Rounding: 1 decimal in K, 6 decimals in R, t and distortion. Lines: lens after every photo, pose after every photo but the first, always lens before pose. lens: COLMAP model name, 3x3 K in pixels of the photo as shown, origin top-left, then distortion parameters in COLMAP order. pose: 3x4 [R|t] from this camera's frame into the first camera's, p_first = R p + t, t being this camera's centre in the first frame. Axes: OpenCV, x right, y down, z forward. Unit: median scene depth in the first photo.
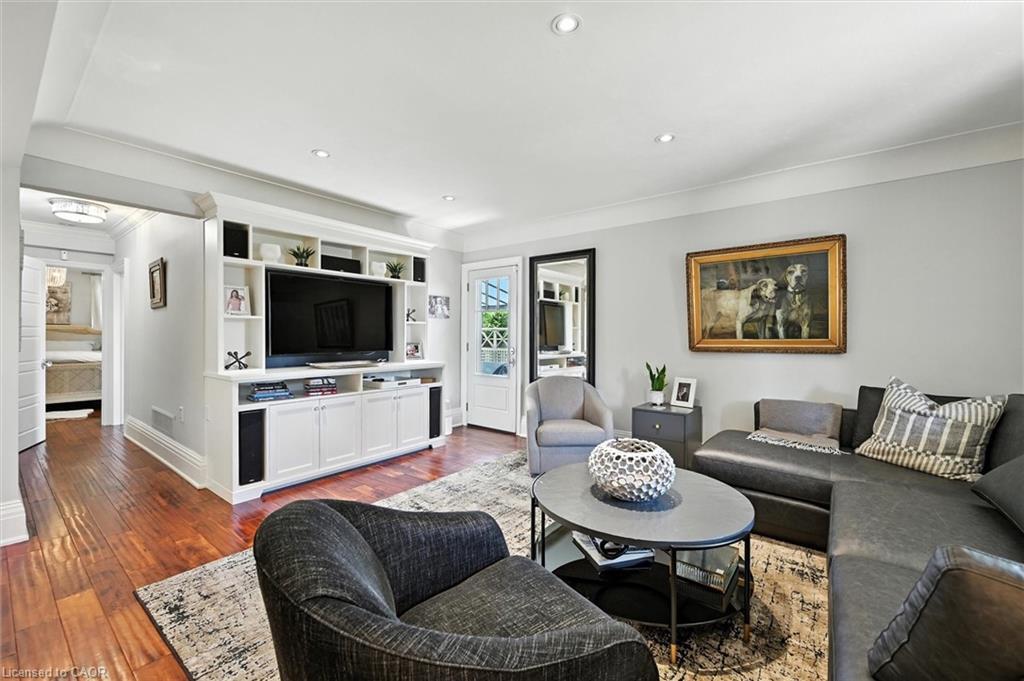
lens RADIAL K [[414.1, 0, 512.0], [0, 414.1, 340.5], [0, 0, 1]] dist [-0.000516, 0.000013]
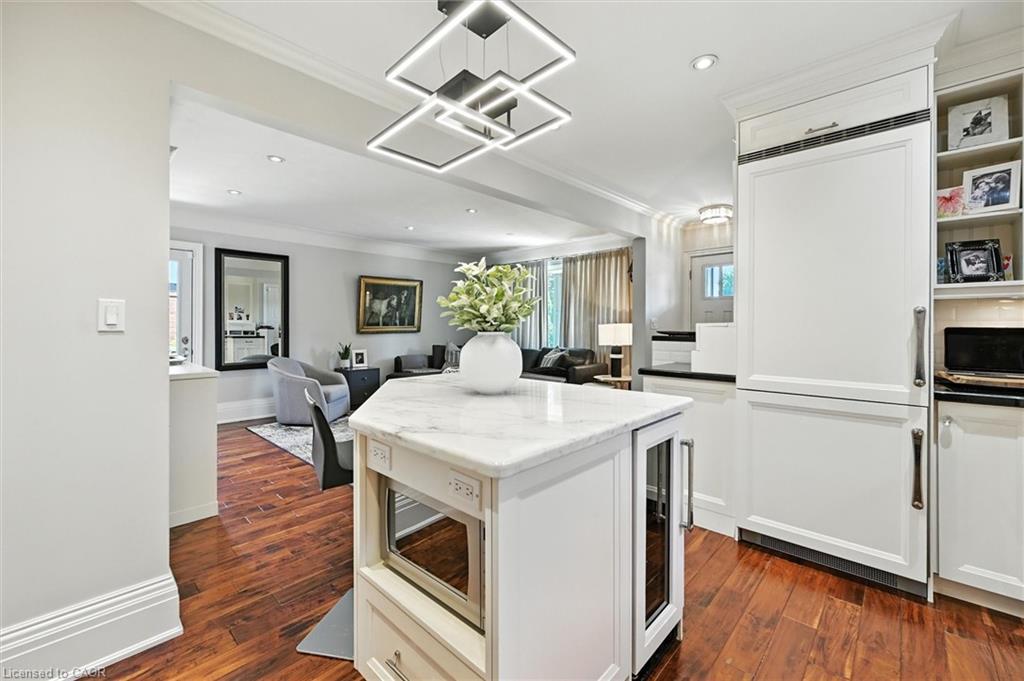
lens RADIAL K [[422.2, 0, 515.9], [0, 422.2, 326.4], [0, 0, 1]] dist [-0.000995, -0.000166]
pose [[0.090955, -0.003502, 0.995849, -1.280968], [0.010062, 0.999946, 0.002597, -0.001748], [-0.995804, 0.009784, 0.090985, 0.225880]]
